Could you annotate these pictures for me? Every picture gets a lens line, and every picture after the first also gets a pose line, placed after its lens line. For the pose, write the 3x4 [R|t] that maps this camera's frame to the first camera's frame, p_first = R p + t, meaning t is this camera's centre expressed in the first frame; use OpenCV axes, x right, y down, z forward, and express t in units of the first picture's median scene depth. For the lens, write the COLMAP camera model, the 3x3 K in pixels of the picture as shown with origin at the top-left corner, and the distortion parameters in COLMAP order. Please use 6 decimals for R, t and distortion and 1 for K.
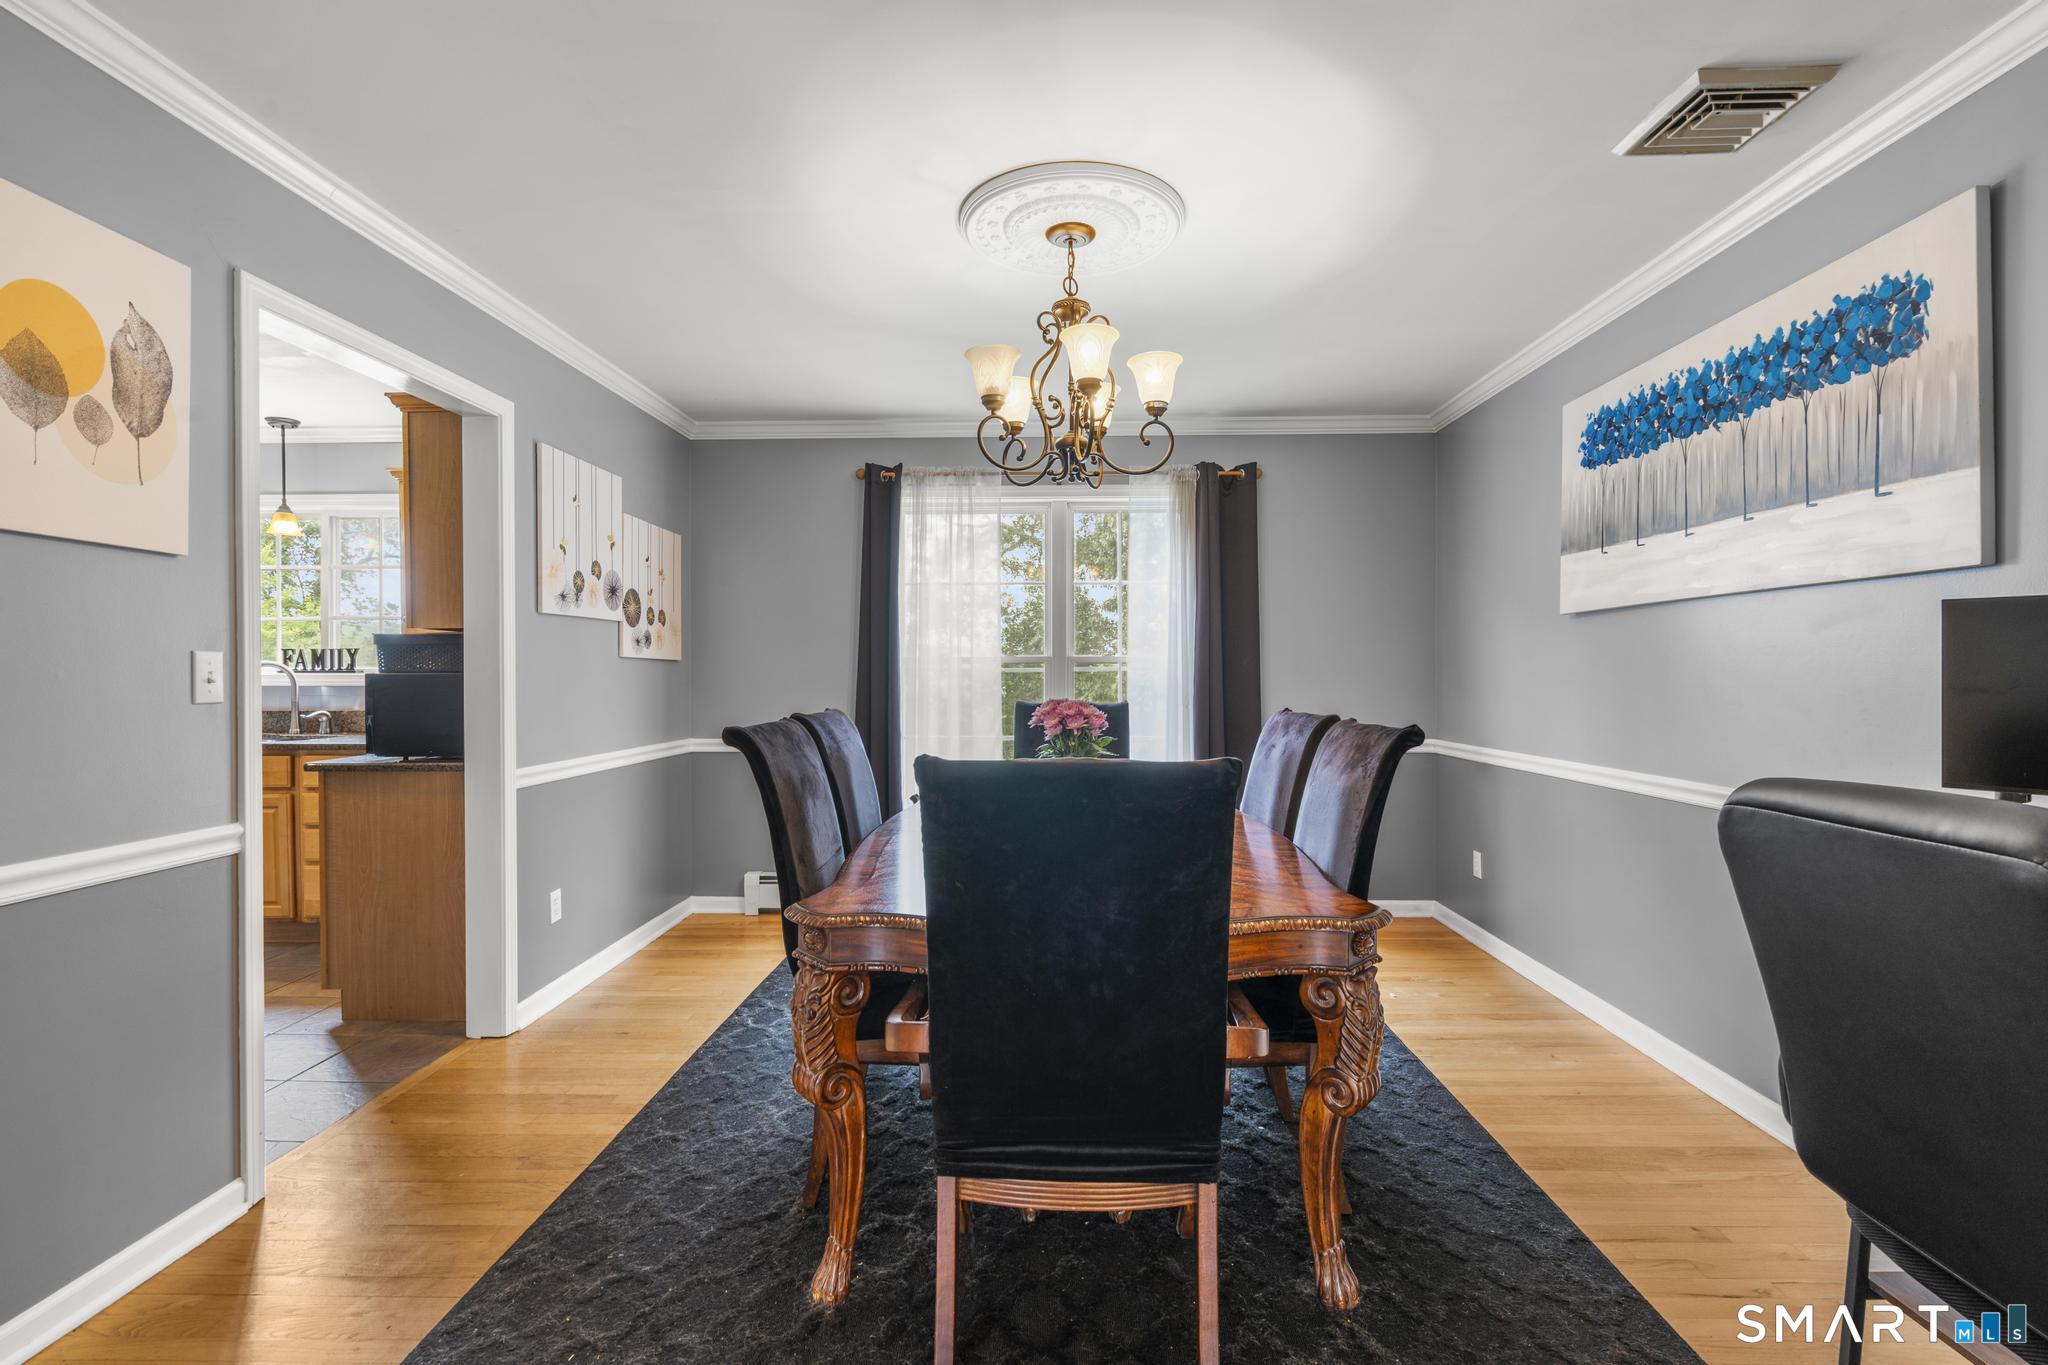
lens RADIAL K [[936.0, 0, 1031.1], [0, 936.0, 680.8], [0, 0, 1]] dist [-0.001903, -0.000785]
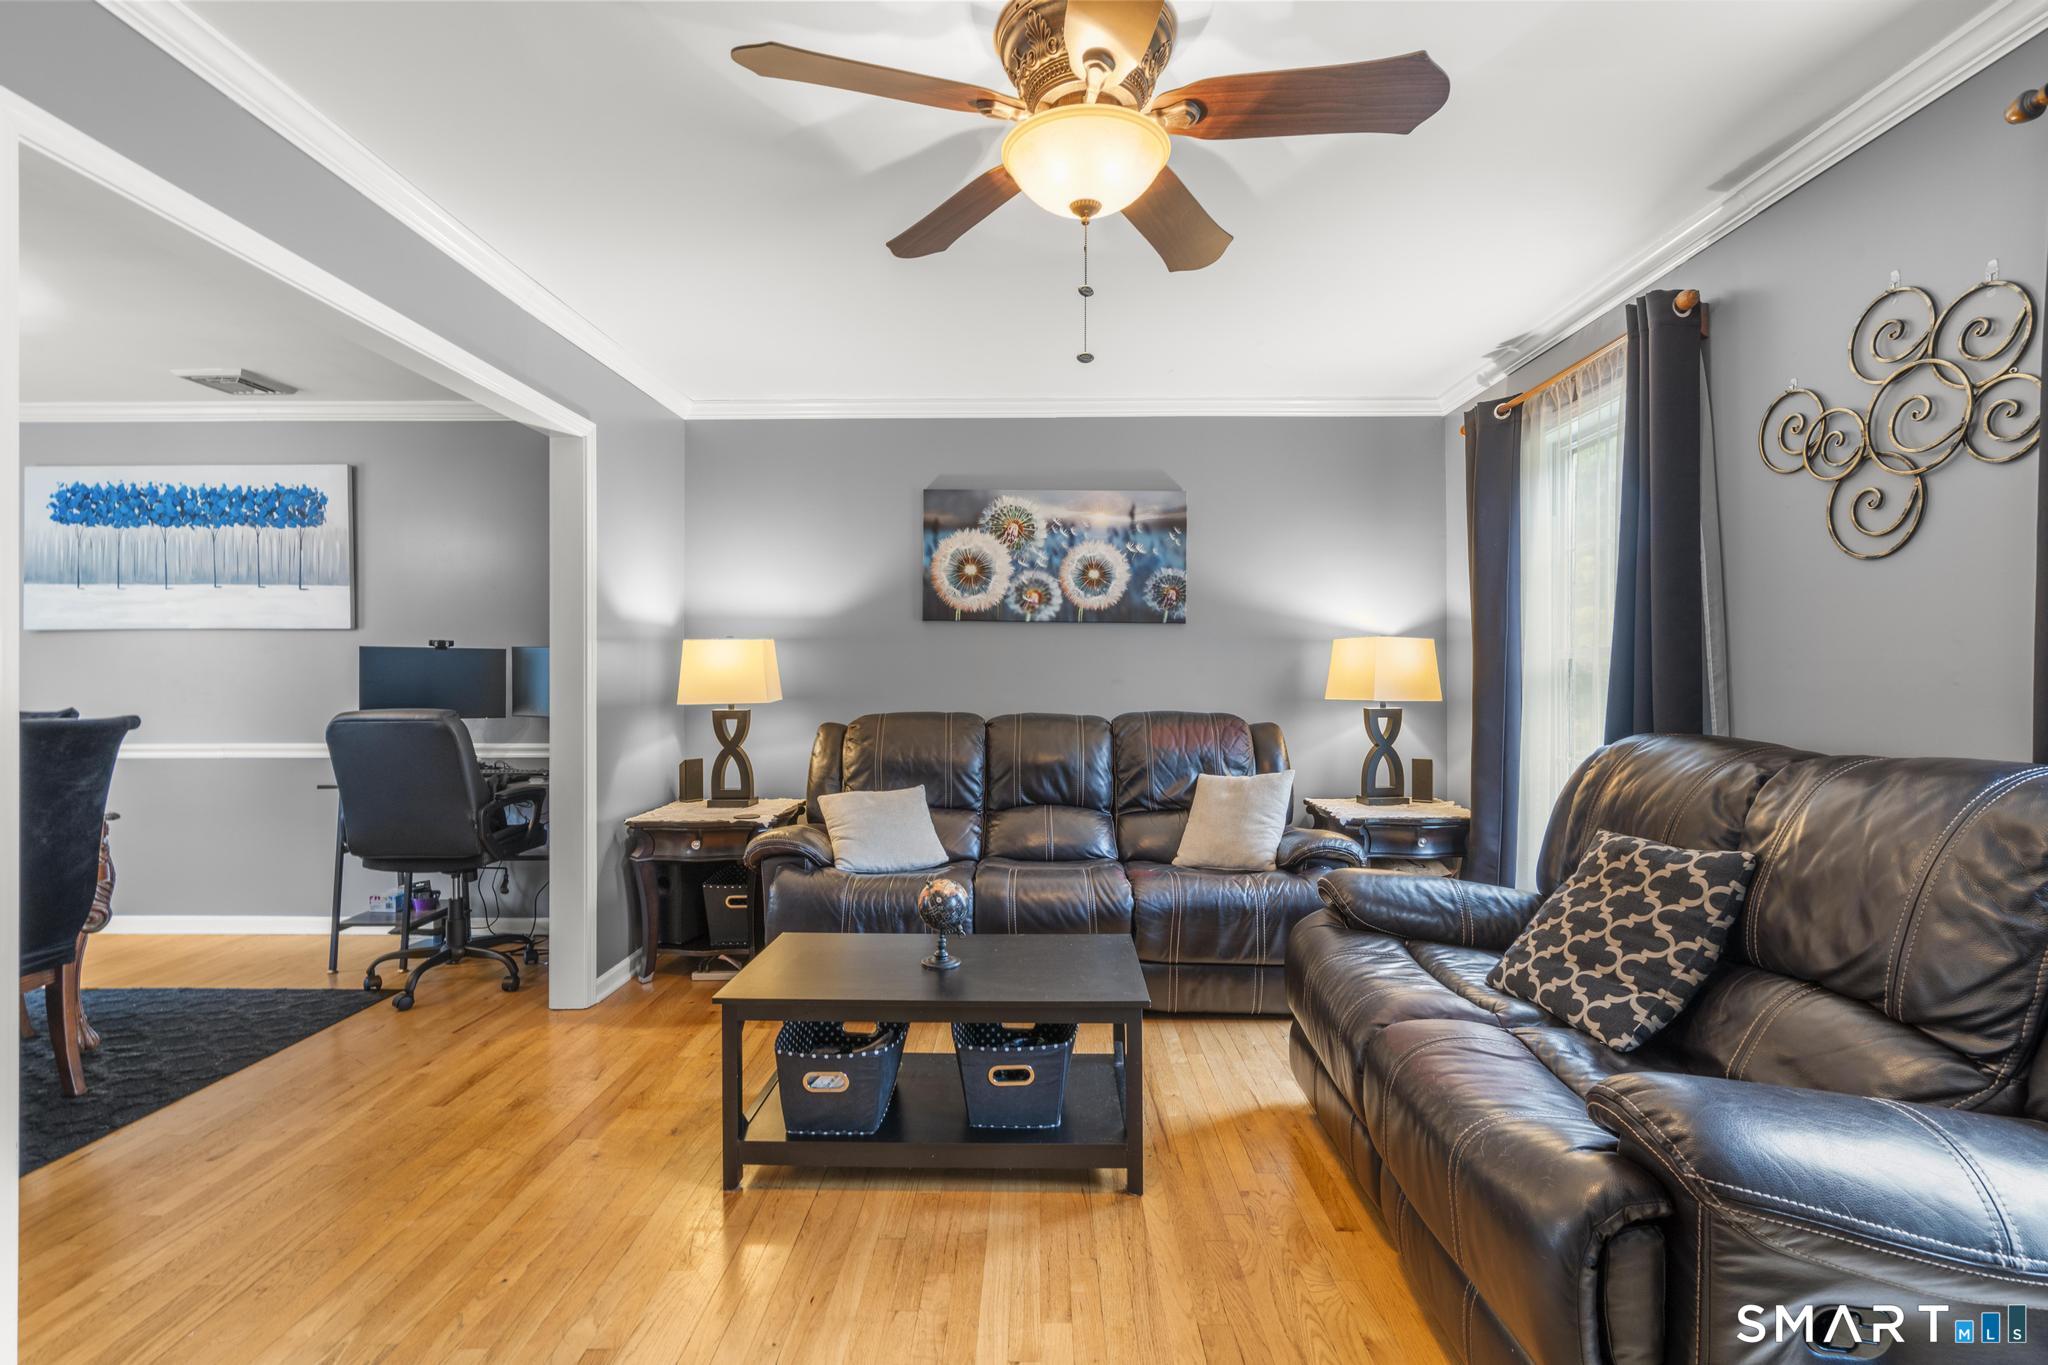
lens RADIAL K [[936.0, 0, 1029.5], [0, 936.0, 683.3], [0, 0, 1]] dist [-0.001903, -0.000785]
pose [[-0.004373, -0.004680, 0.999979, -0.983359], [0.007740, 0.999959, 0.004714, 0.010241], [-0.999960, 0.007760, -0.004337, -0.505756]]
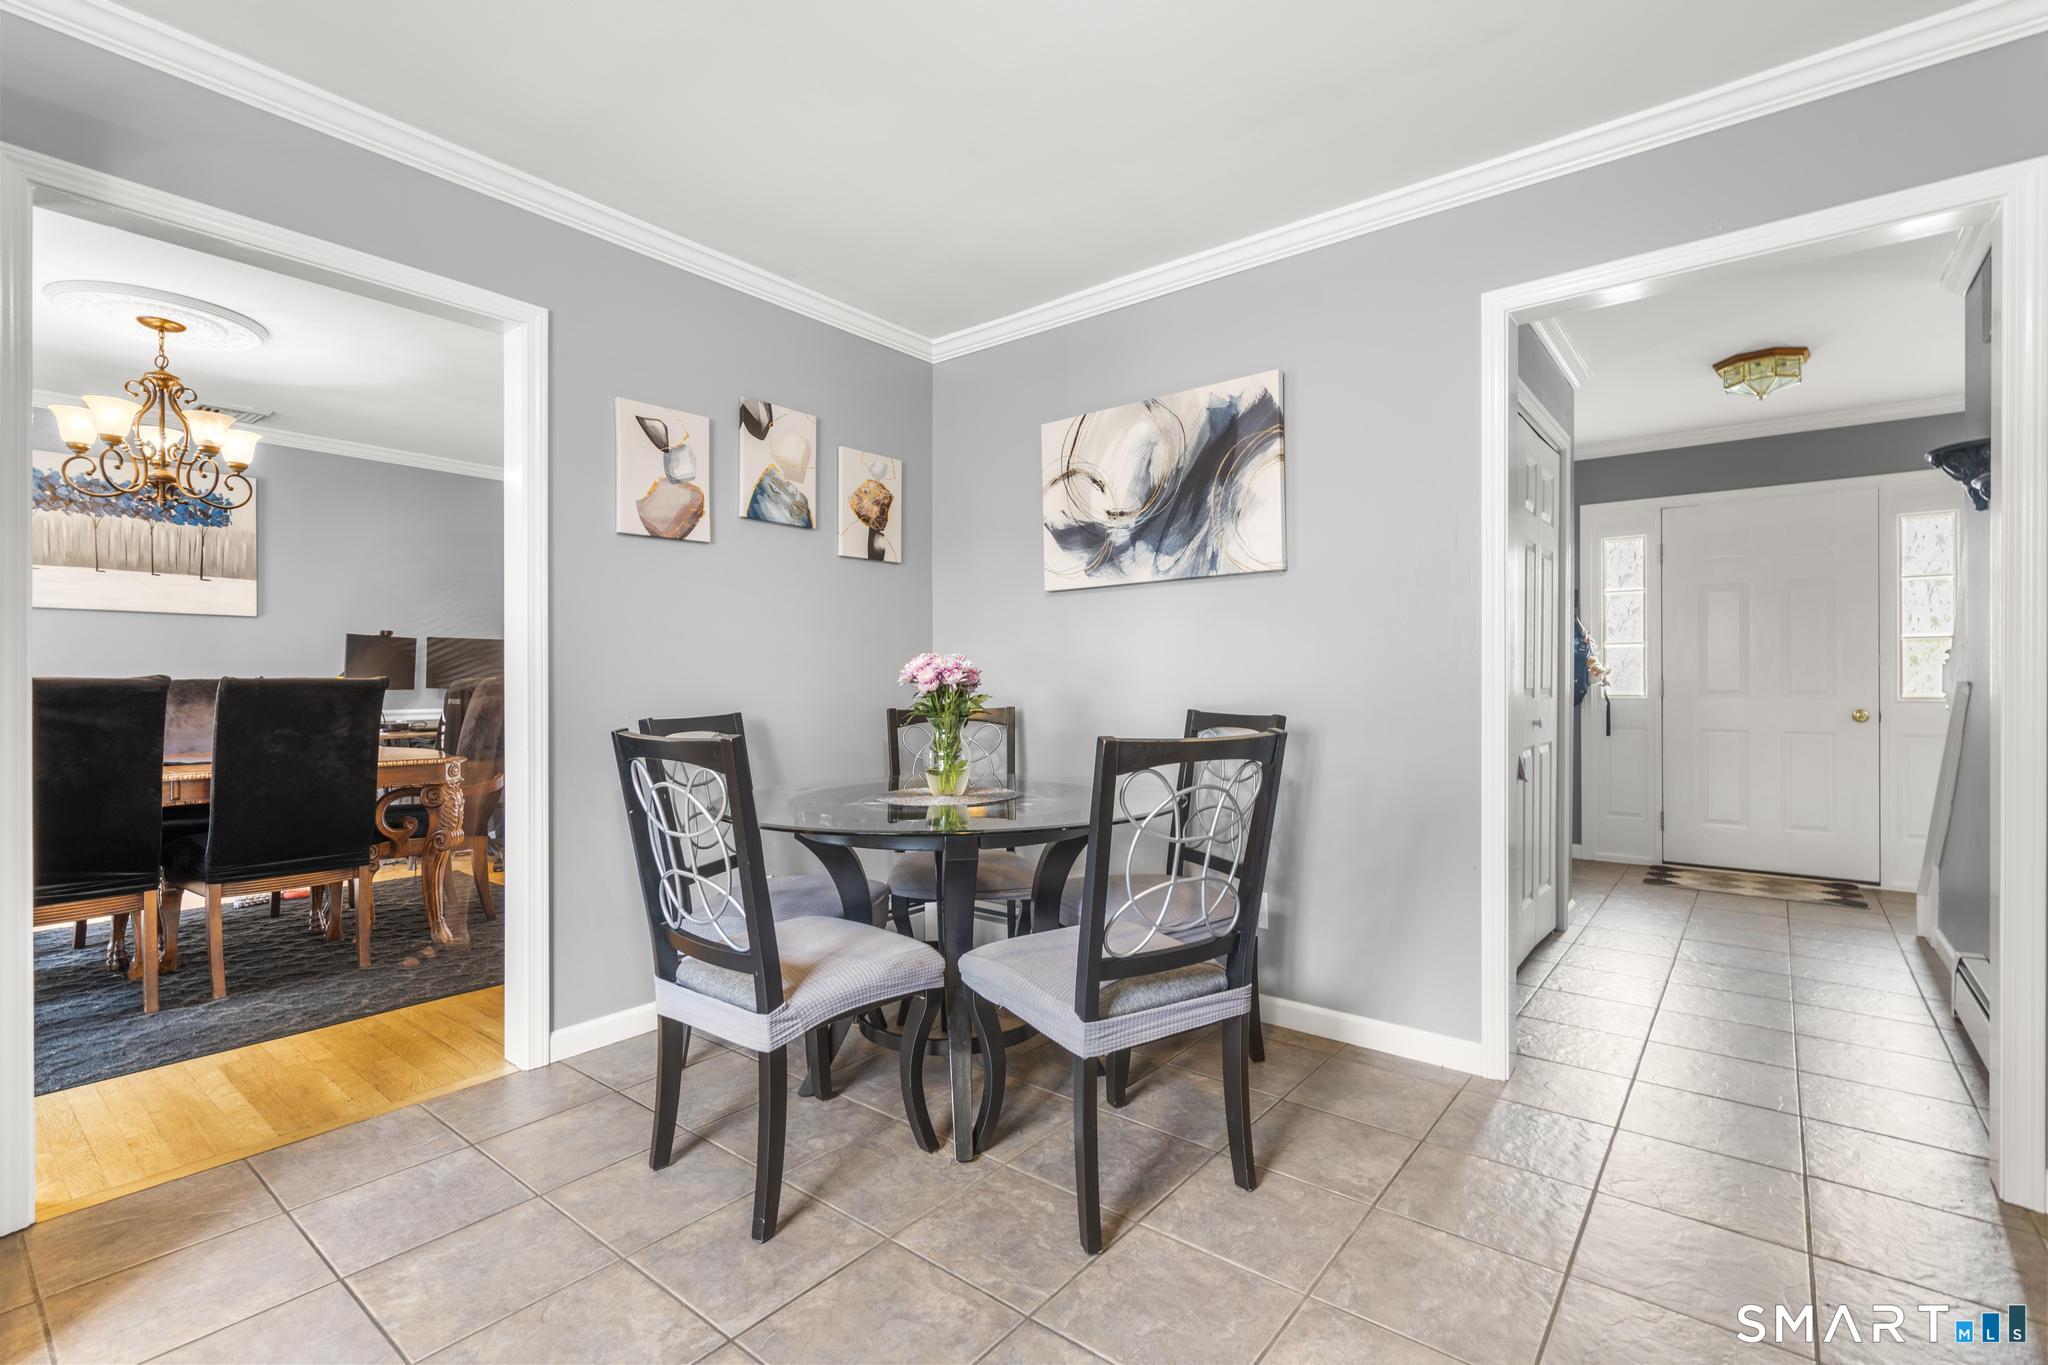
lens RADIAL K [[936.0, 0, 1022.0], [0, 936.0, 676.6], [0, 0, 1]] dist [-0.001903, -0.000785]
pose [[-0.794162, 0.000611, 0.607706, -1.841879], [0.004531, 0.999978, 0.004915, 0.037769], [-0.607690, 0.006656, -0.794147, 1.365981]]
